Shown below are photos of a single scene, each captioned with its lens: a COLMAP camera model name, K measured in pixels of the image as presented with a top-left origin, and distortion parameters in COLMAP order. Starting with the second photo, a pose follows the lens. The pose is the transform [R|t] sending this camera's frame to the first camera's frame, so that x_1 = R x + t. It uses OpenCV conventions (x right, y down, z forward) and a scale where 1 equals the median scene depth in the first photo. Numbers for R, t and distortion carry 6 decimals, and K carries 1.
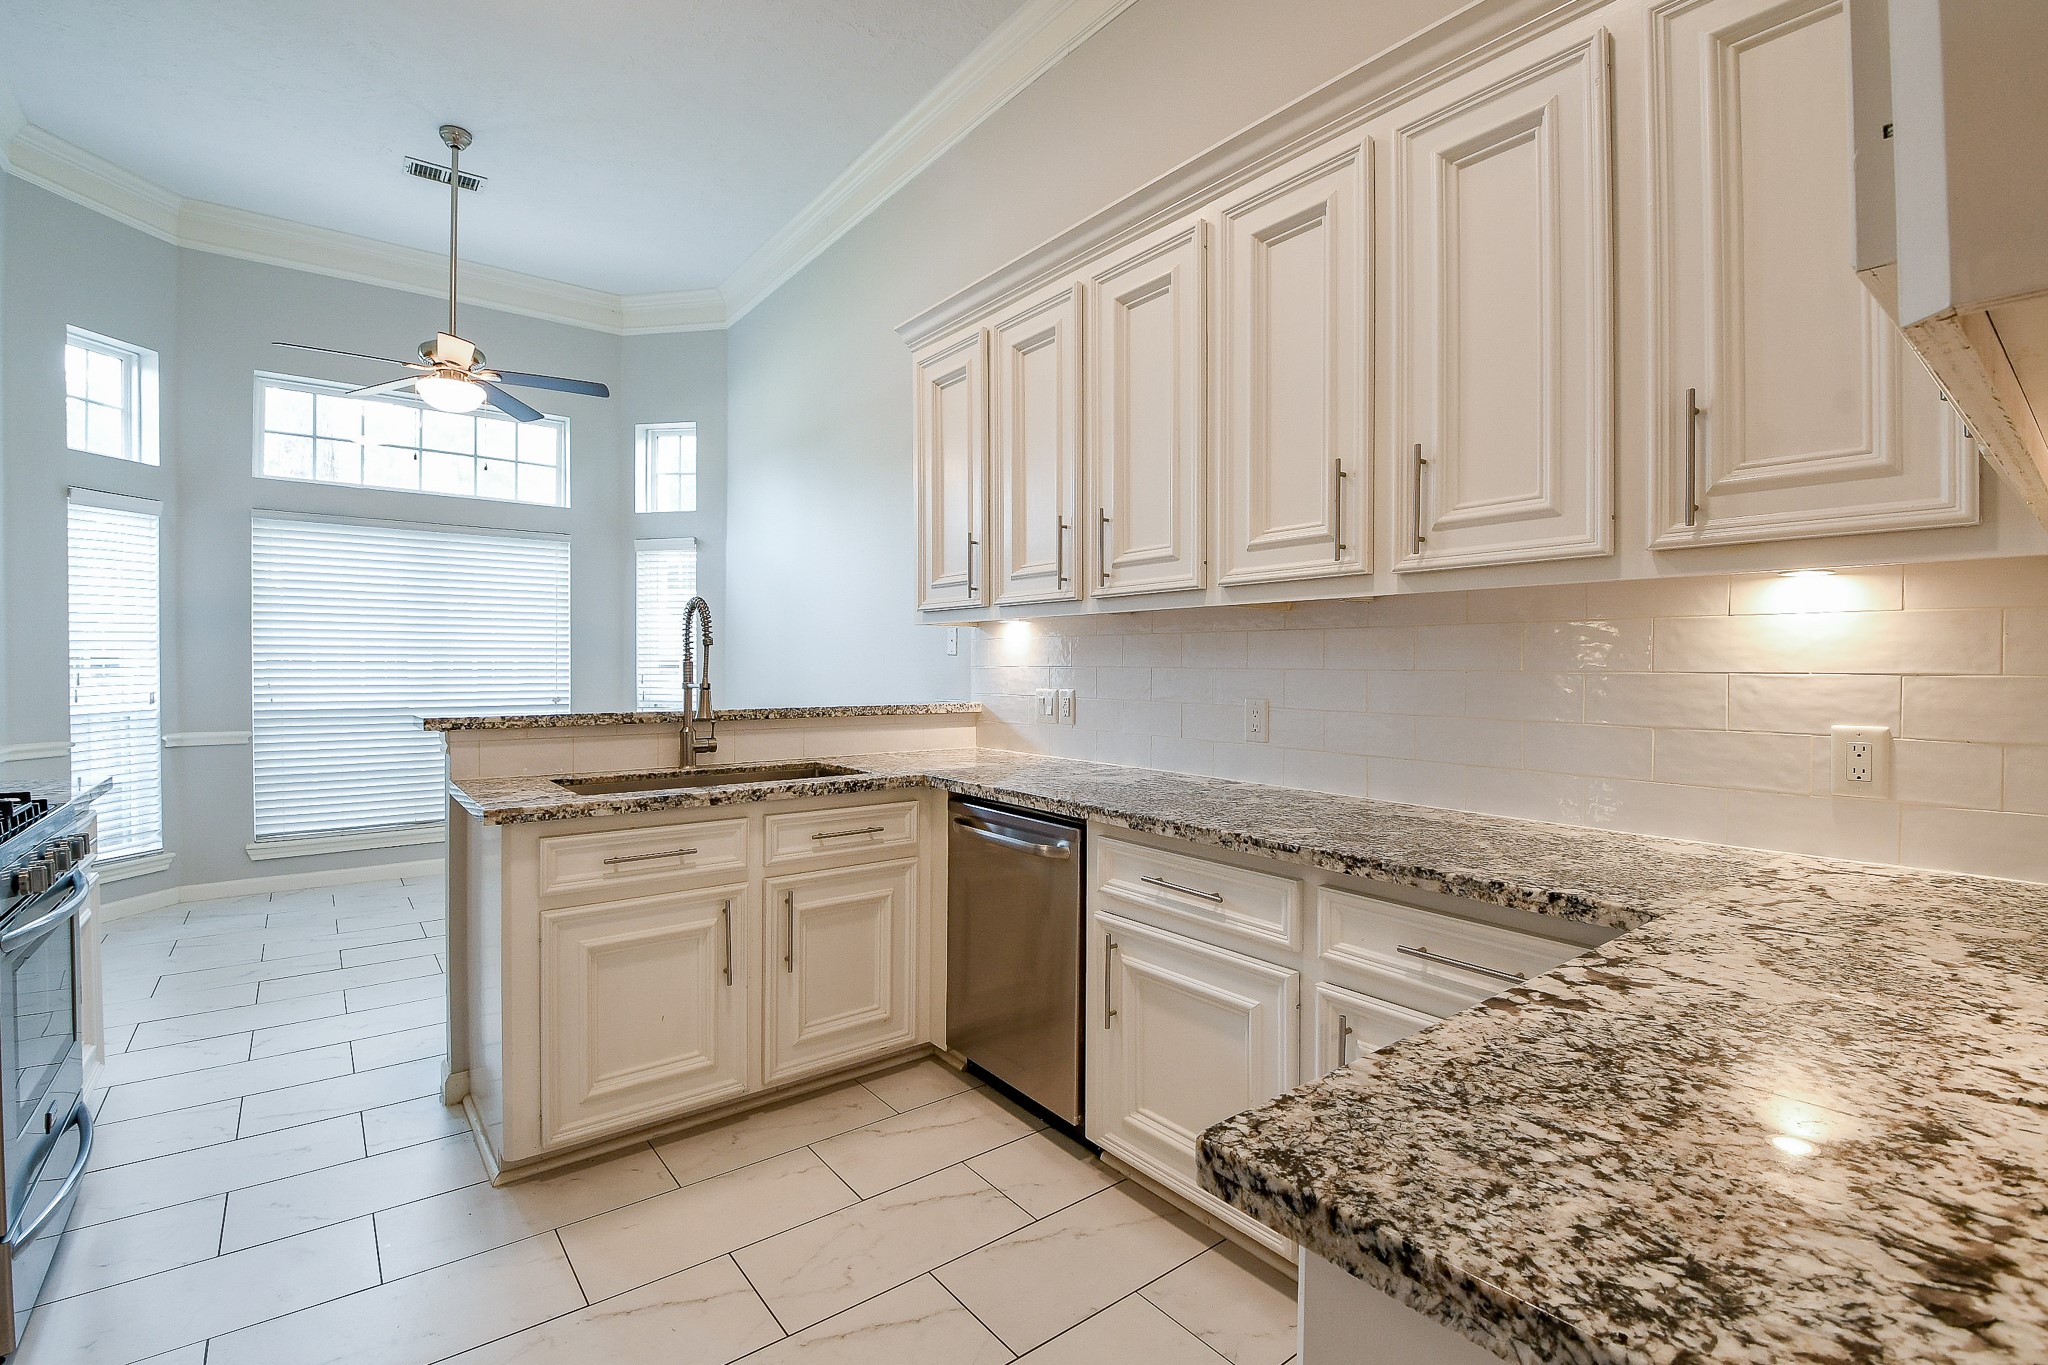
lens RADIAL K [[910.4, 0, 1015.7], [0, 910.4, 668.7], [0, 0, 1]] dist [-0.004146, -0.007381]
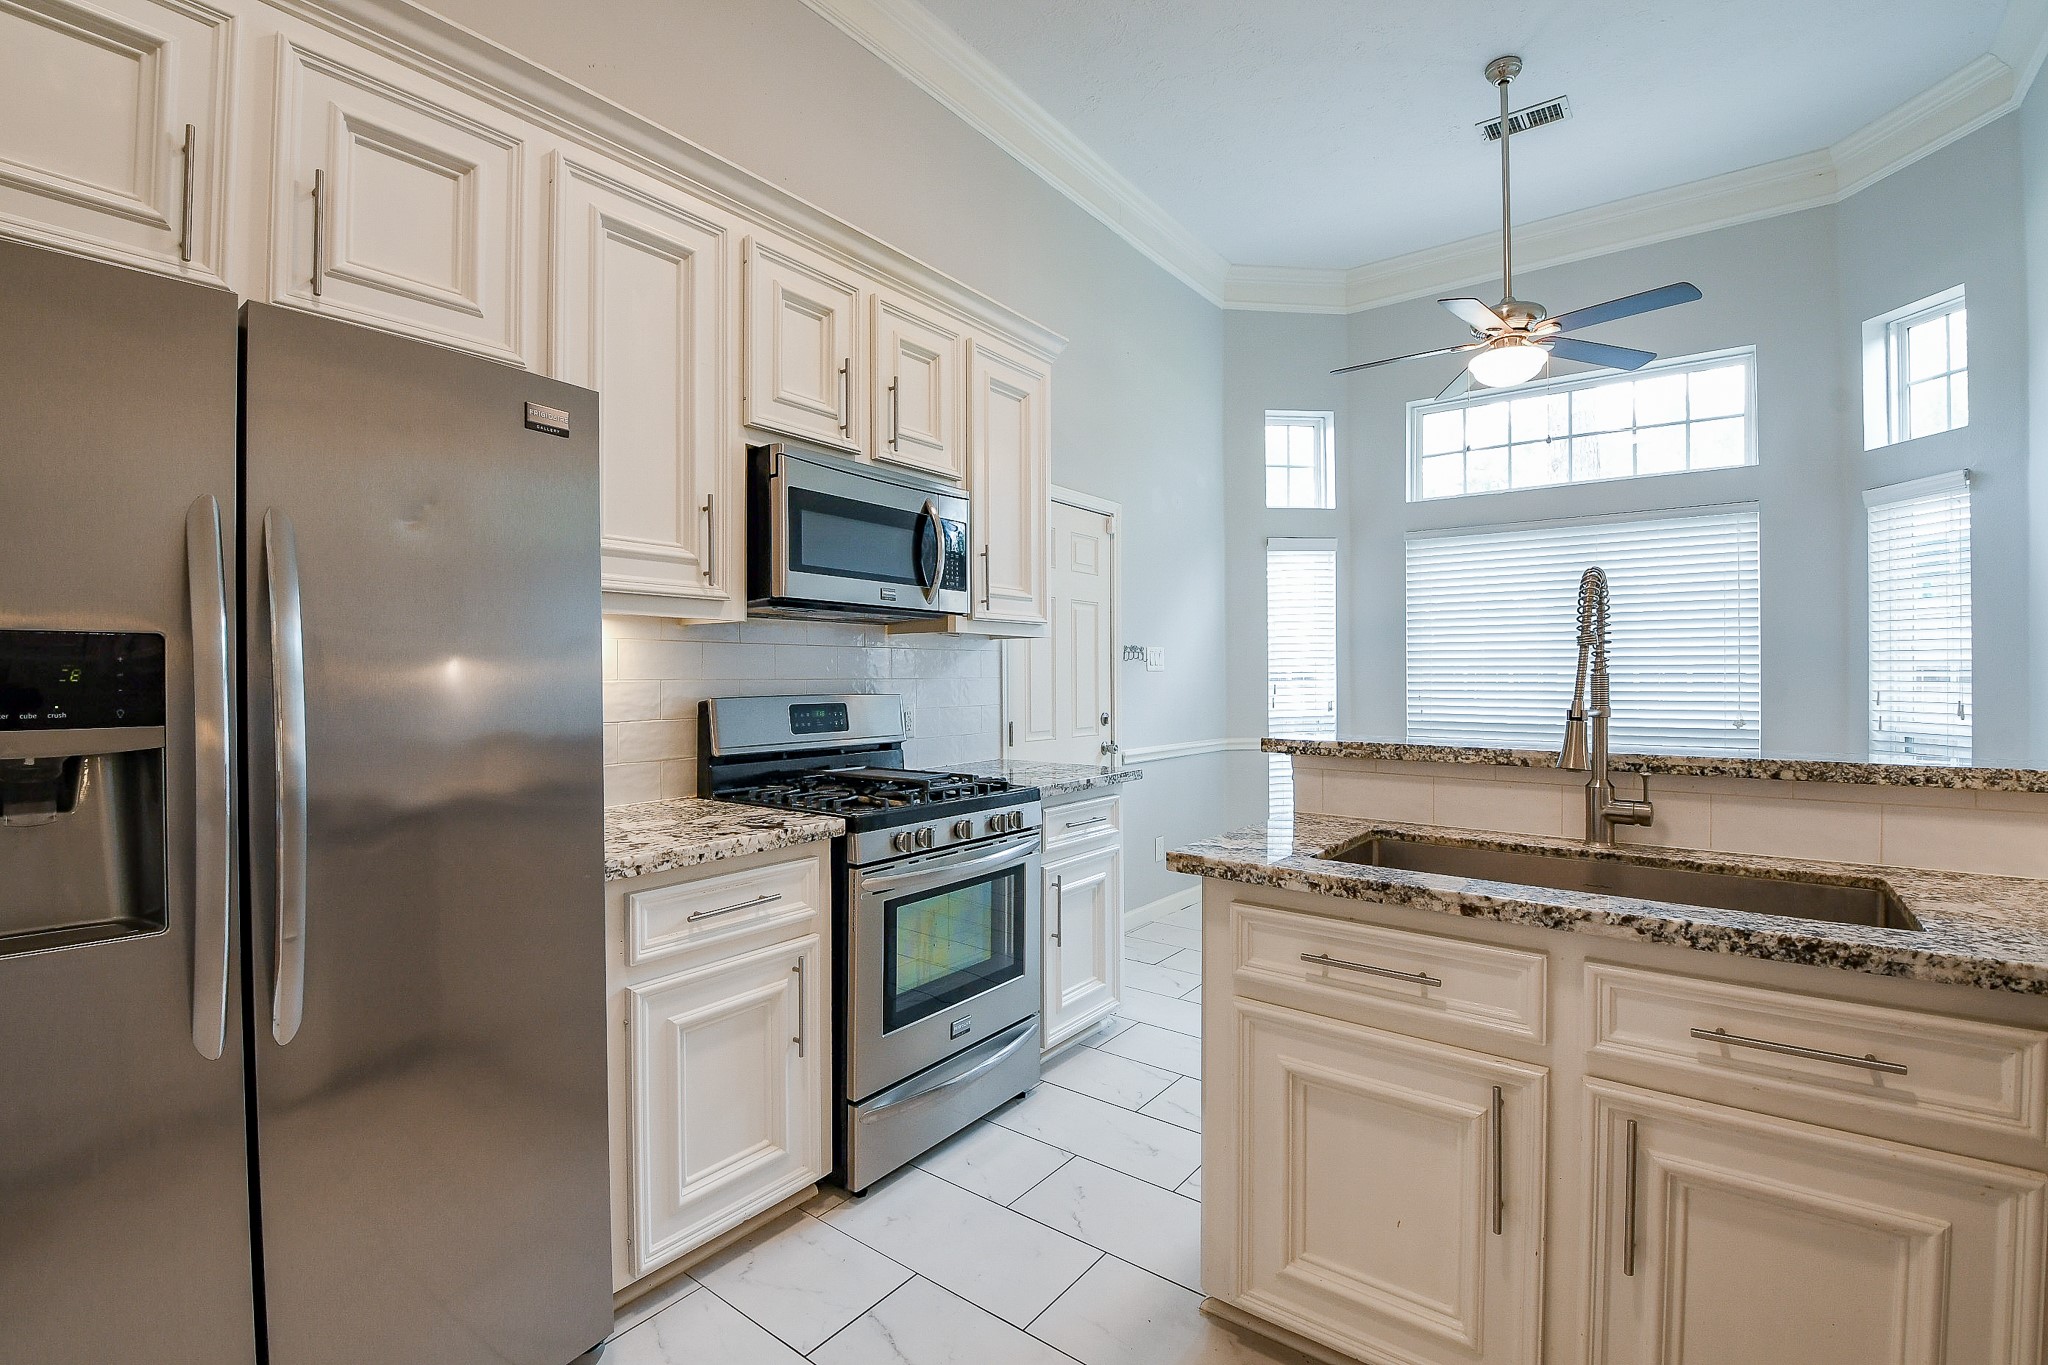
lens RADIAL K [[910.4, 0, 1012.1], [0, 910.4, 673.1], [0, 0, 1]] dist [-0.004146, -0.007381]
pose [[0.254037, -0.005433, -0.967179, 0.127657], [-0.002565, 0.999977, -0.006291, -0.003017], [0.967191, 0.004079, 0.254017, 0.427801]]
